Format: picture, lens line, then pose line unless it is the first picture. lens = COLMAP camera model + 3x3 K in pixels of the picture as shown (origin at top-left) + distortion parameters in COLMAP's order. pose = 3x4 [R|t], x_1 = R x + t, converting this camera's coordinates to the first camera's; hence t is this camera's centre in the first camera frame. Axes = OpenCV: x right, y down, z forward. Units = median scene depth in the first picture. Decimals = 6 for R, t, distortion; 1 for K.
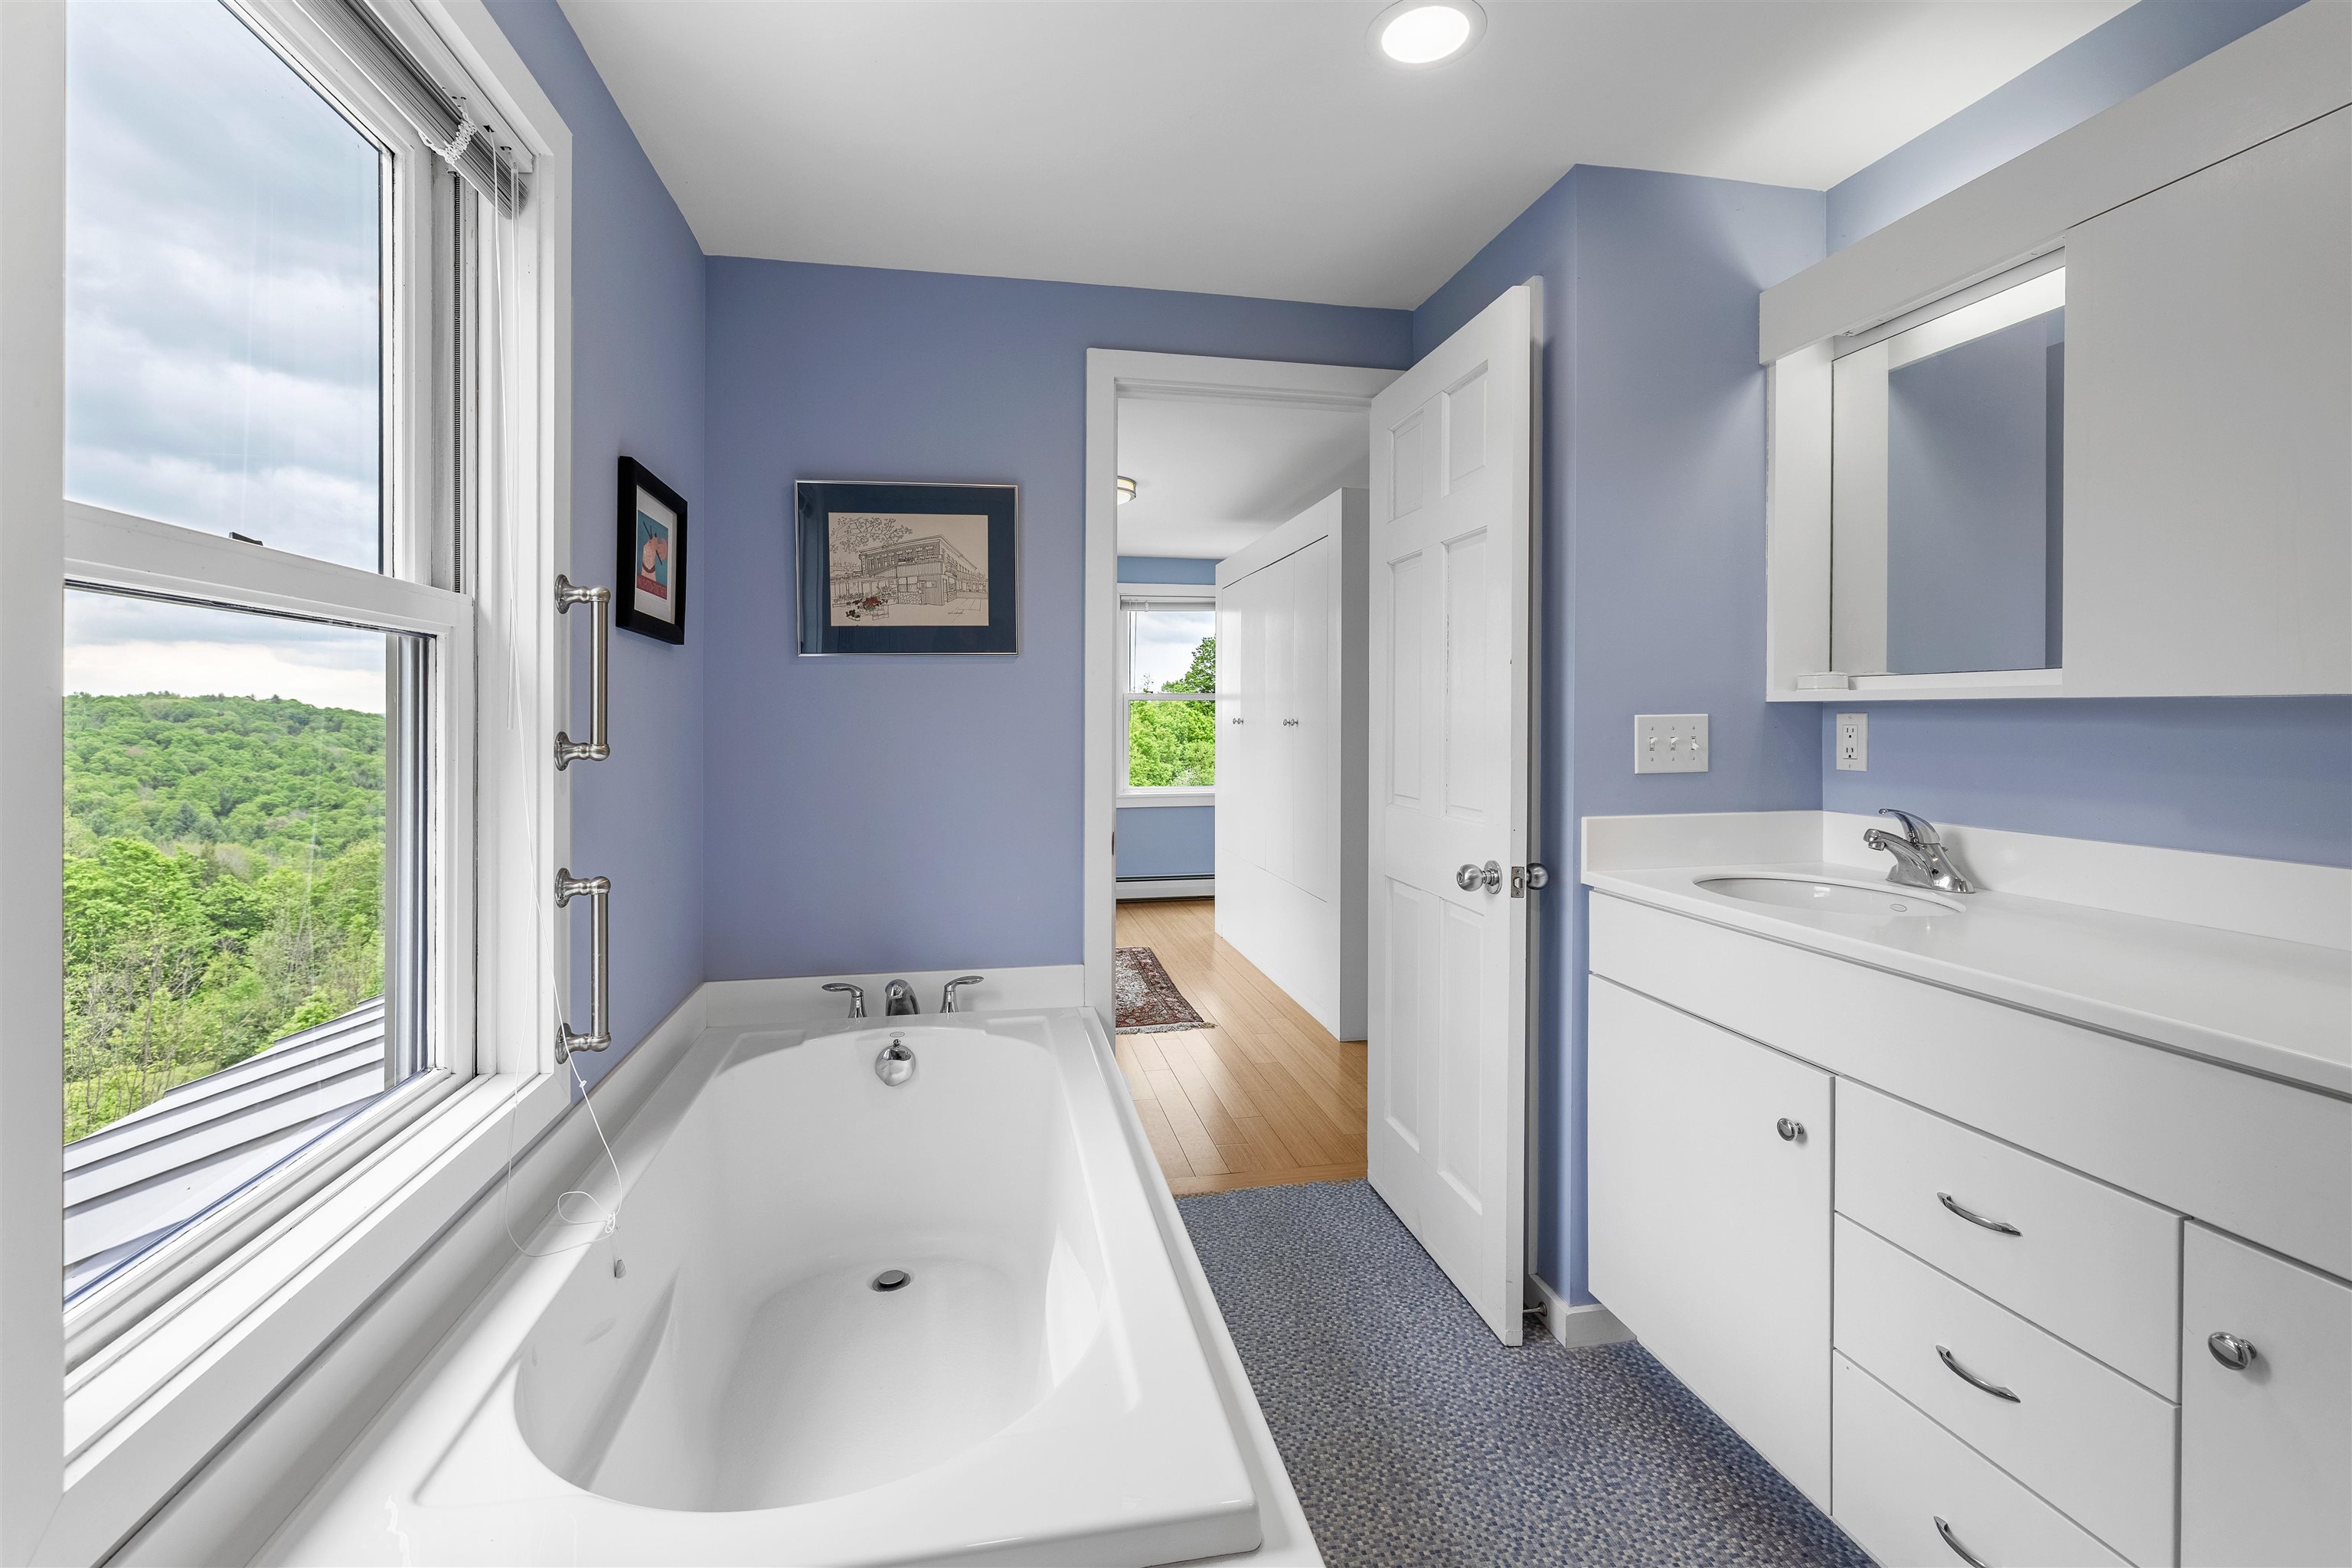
lens RADIAL K [[1017.5, 0, 1178.5], [0, 1017.5, 716.4], [0, 0, 1]] dist [0.001732, 0.000404]
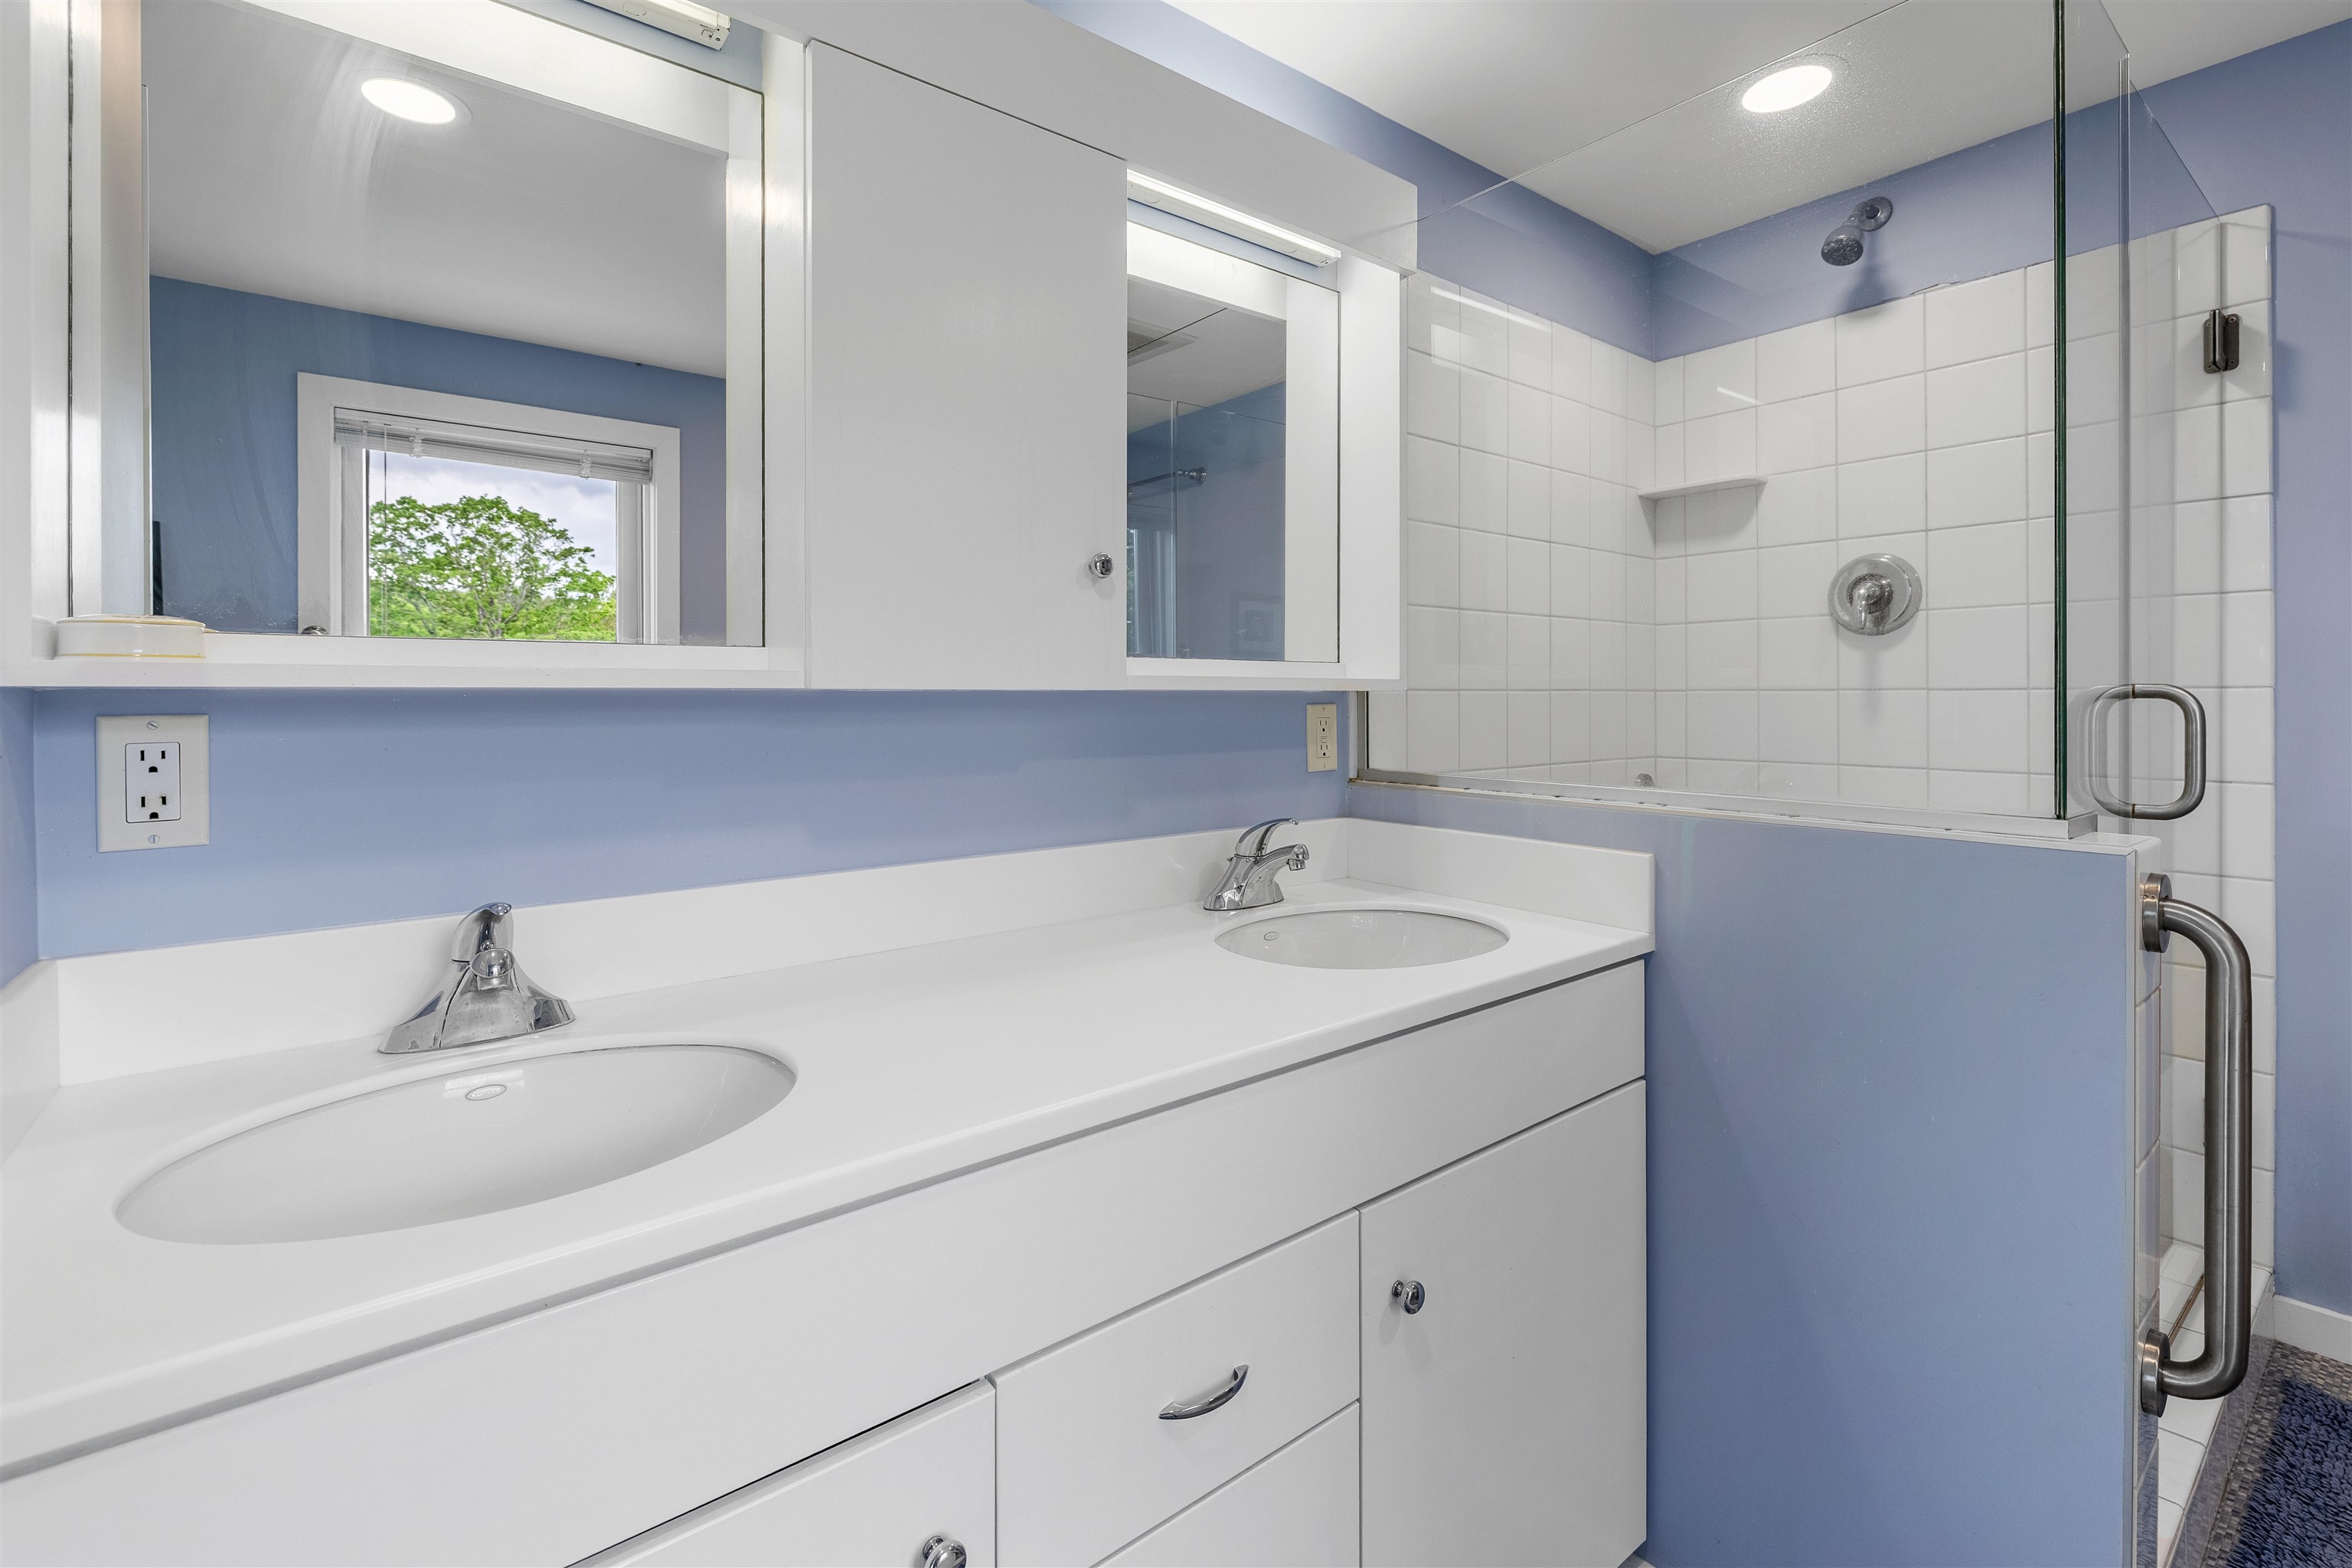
lens RADIAL K [[1017.5, 0, 1195.9], [0, 1017.5, 693.6], [0, 0, 1]] dist [0.001732, 0.000404]
pose [[-0.451072, 0.002537, 0.892484, 0.082583], [0.008726, 0.999961, 0.001568, -0.009413], [-0.892445, 0.008495, -0.451077, 0.812845]]
